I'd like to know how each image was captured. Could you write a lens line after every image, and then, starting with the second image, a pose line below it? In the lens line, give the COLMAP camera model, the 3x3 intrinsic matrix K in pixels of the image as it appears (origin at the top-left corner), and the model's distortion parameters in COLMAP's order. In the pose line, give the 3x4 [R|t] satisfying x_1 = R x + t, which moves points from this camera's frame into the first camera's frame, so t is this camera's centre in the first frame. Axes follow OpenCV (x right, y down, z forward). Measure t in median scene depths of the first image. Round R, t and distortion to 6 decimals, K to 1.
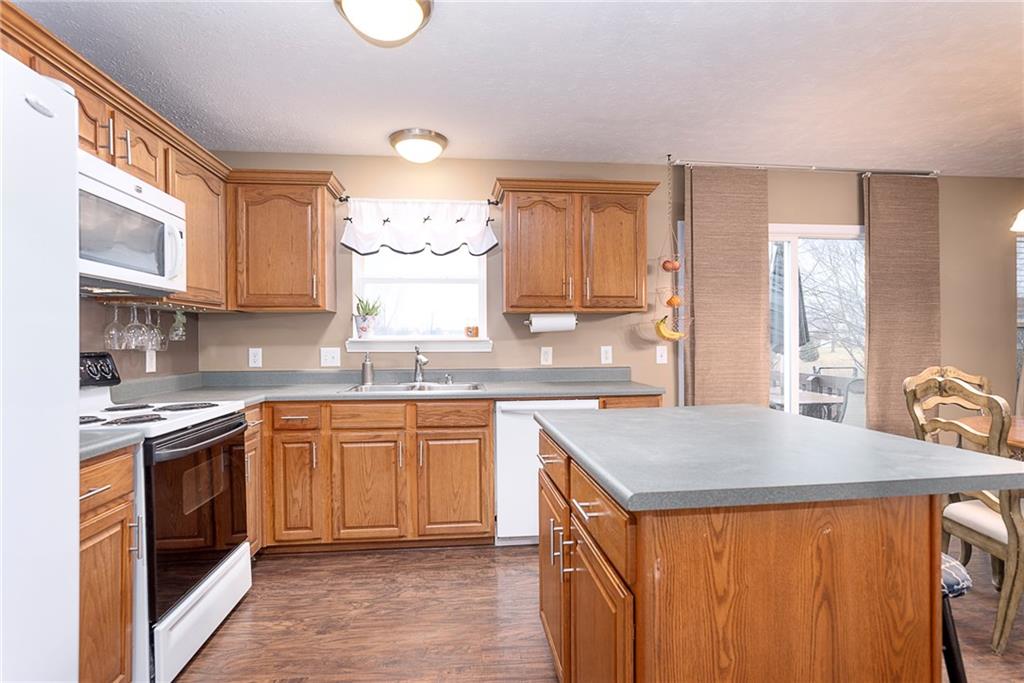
lens RADIAL K [[517.4, 0, 511.4], [0, 517.4, 341.6], [0, 0, 1]] dist [-0.017650, 0.005495]
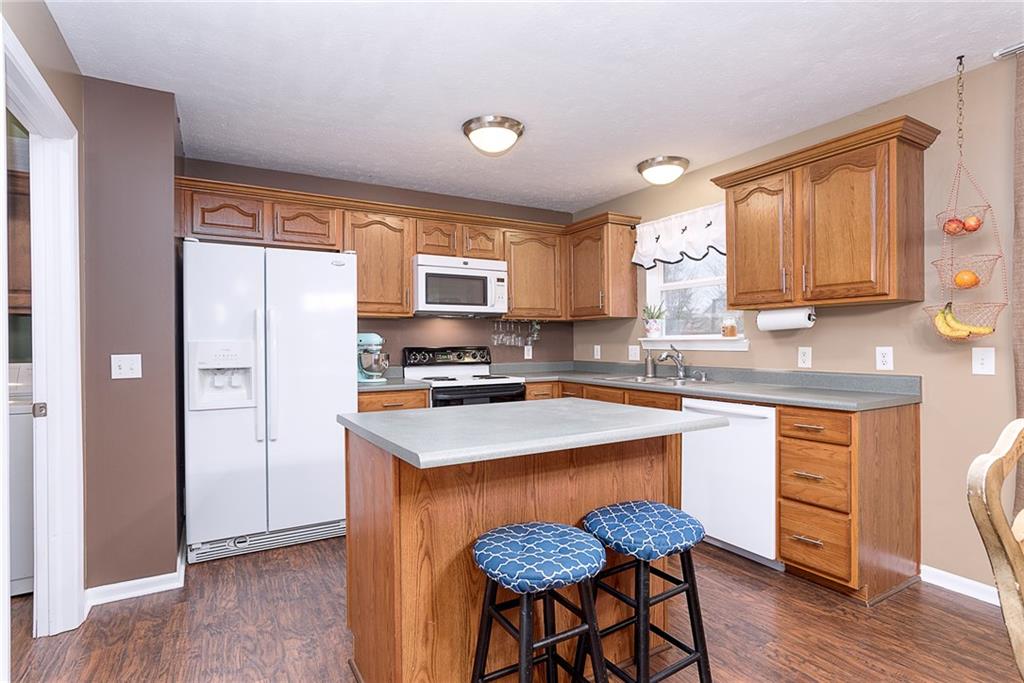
lens RADIAL K [[517.4, 0, 505.8], [0, 517.4, 342.5], [0, 0, 1]] dist [-0.017650, 0.005495]
pose [[0.397136, 0.003237, -0.917754, 0.712924], [-0.000170, 0.999994, 0.003454, -0.000235], [0.917760, -0.001216, 0.397135, 0.218486]]
